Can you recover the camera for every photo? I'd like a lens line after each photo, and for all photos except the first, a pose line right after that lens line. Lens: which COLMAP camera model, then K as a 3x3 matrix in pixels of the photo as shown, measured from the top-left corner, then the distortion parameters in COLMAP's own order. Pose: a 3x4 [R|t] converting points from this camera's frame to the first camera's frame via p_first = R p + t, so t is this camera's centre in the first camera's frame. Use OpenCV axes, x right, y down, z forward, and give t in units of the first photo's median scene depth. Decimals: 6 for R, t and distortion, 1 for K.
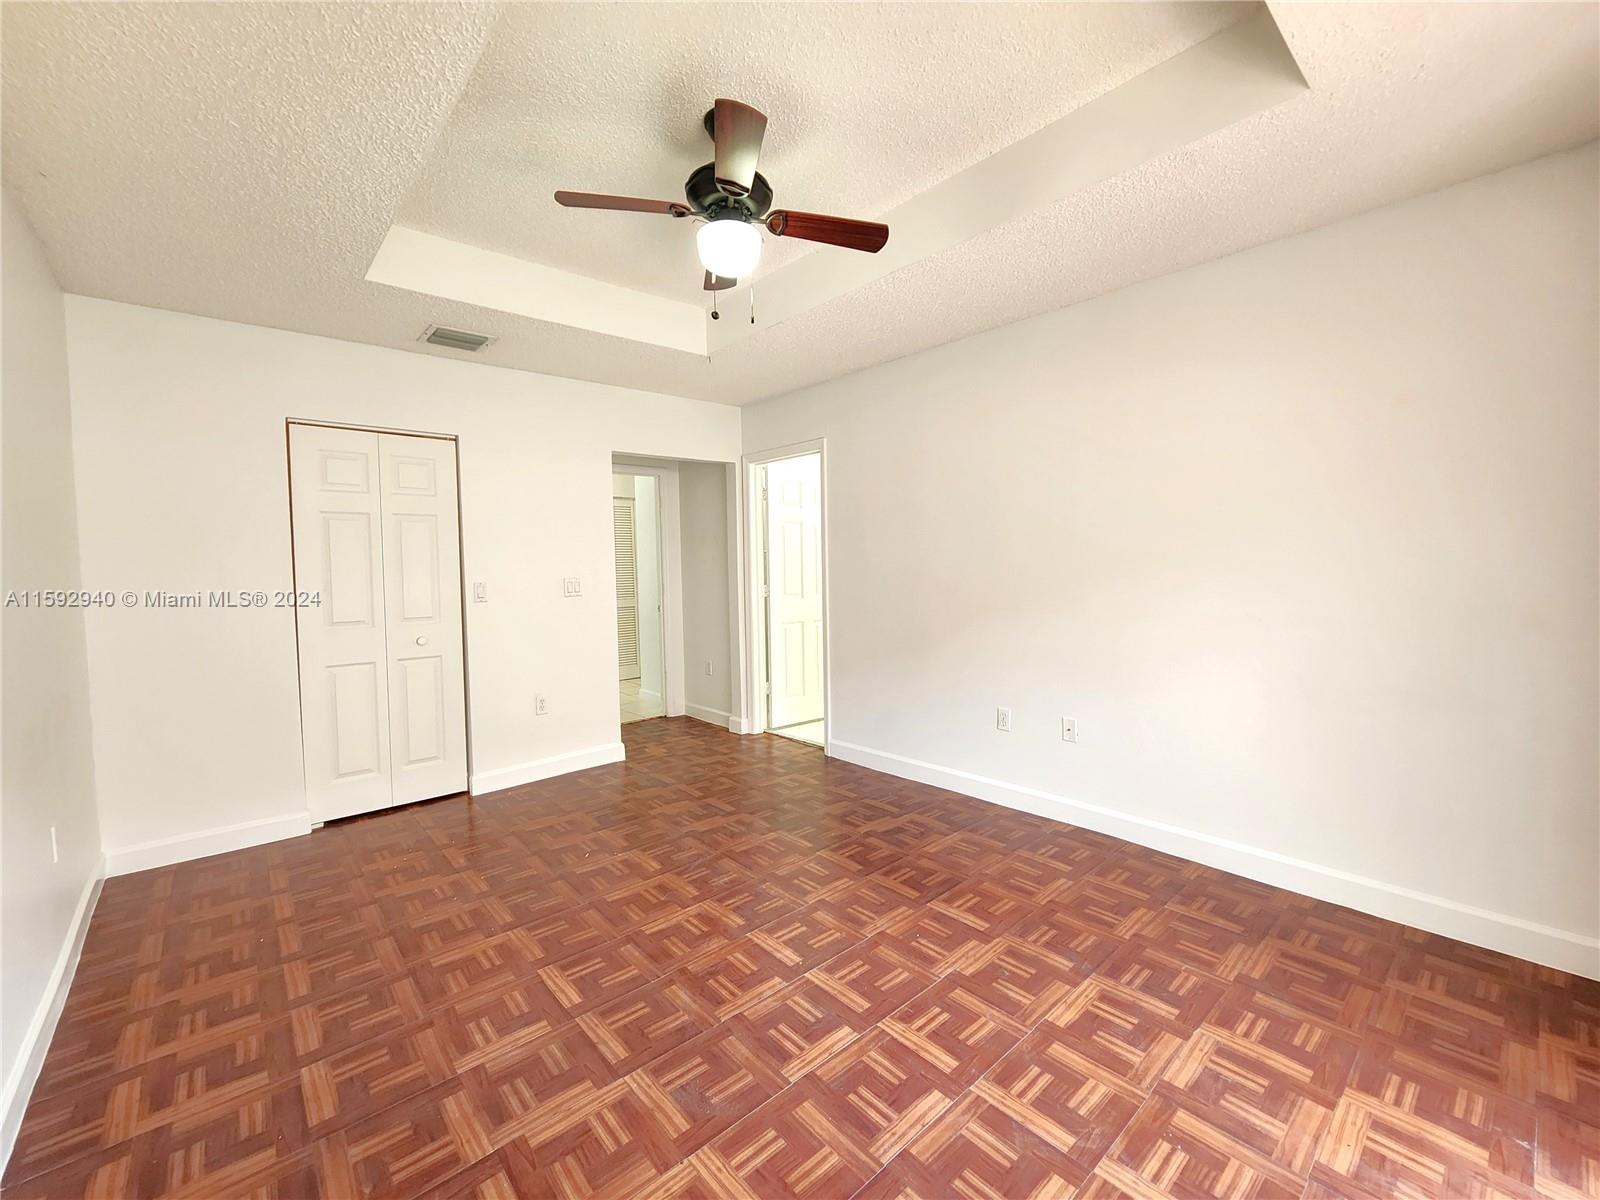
lens RADIAL K [[621.0, 0, 801.2], [0, 621.0, 588.1], [0, 0, 1]] dist [-0.001335, -0.000334]
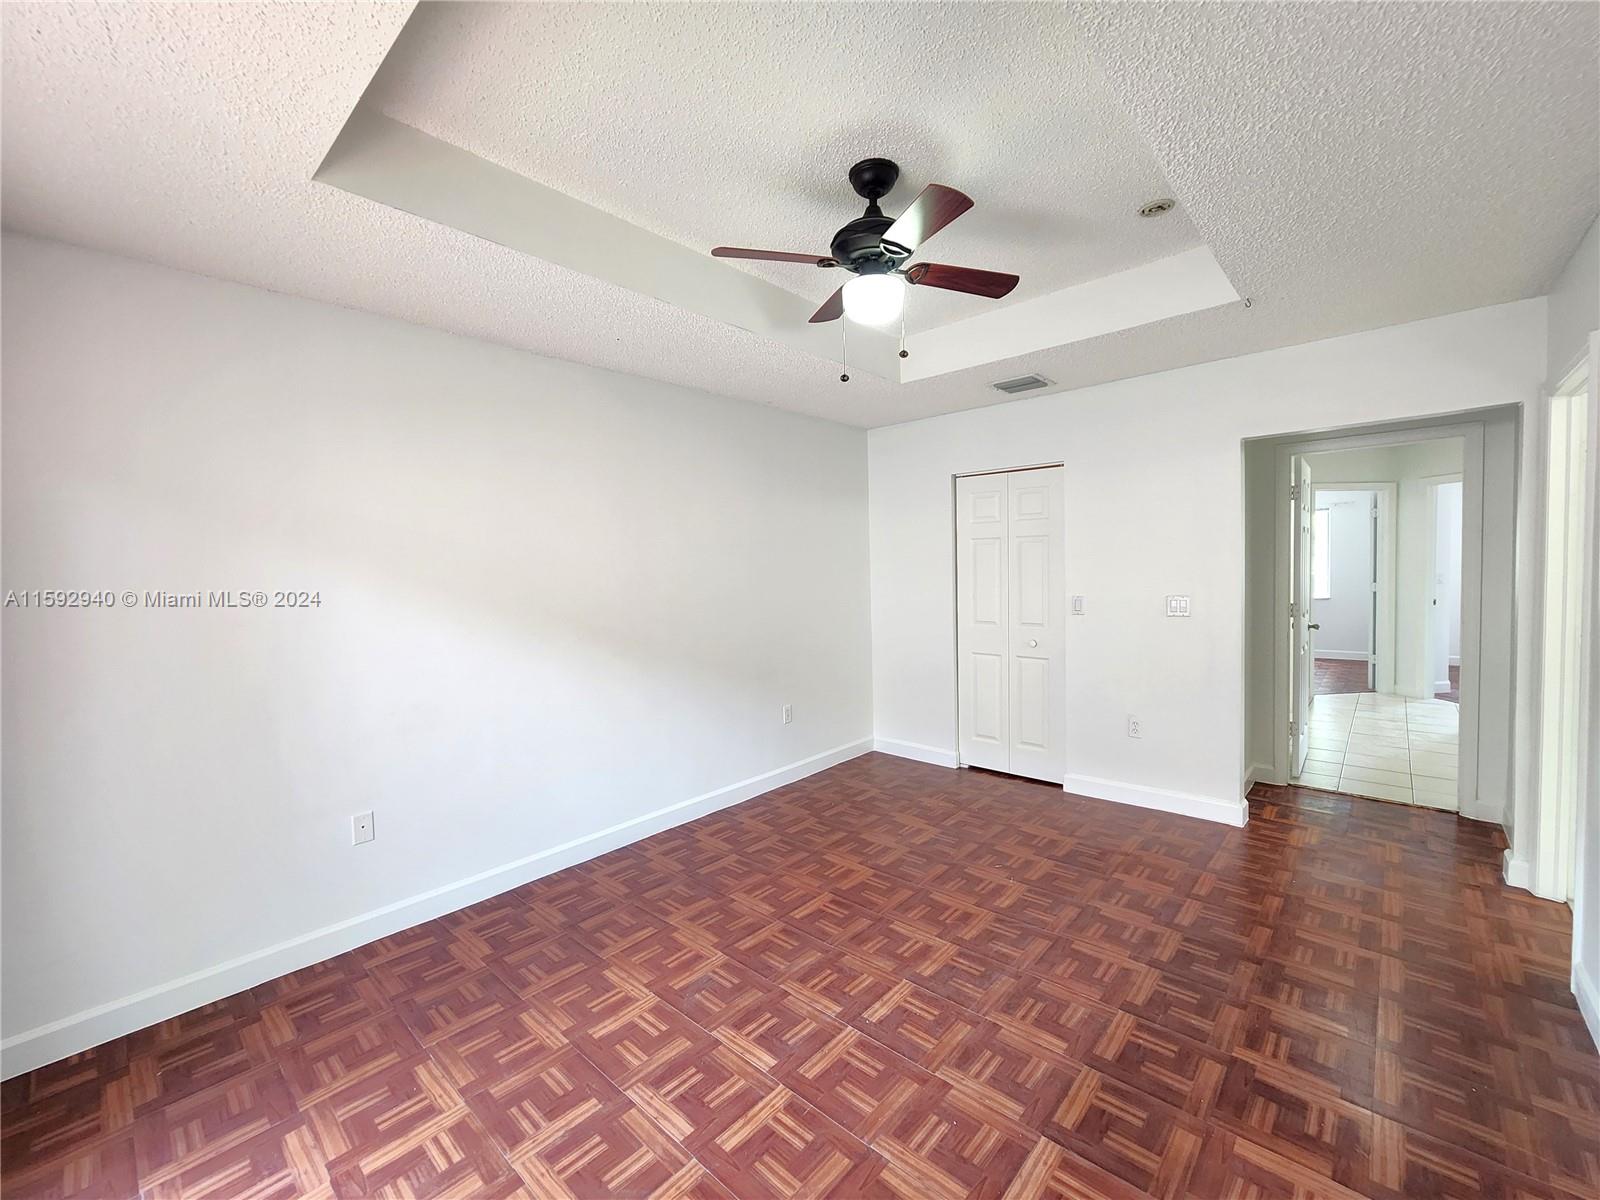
lens RADIAL K [[659.4, 0, 802.5], [0, 659.4, 593.9], [0, 0, 1]] dist [-0.000750, 0.000447]
pose [[0.143992, 0.056790, -0.987948, 0.963144], [-0.022455, 0.998282, 0.054111, -0.097281], [0.989324, 0.014393, 0.145020, 0.770992]]
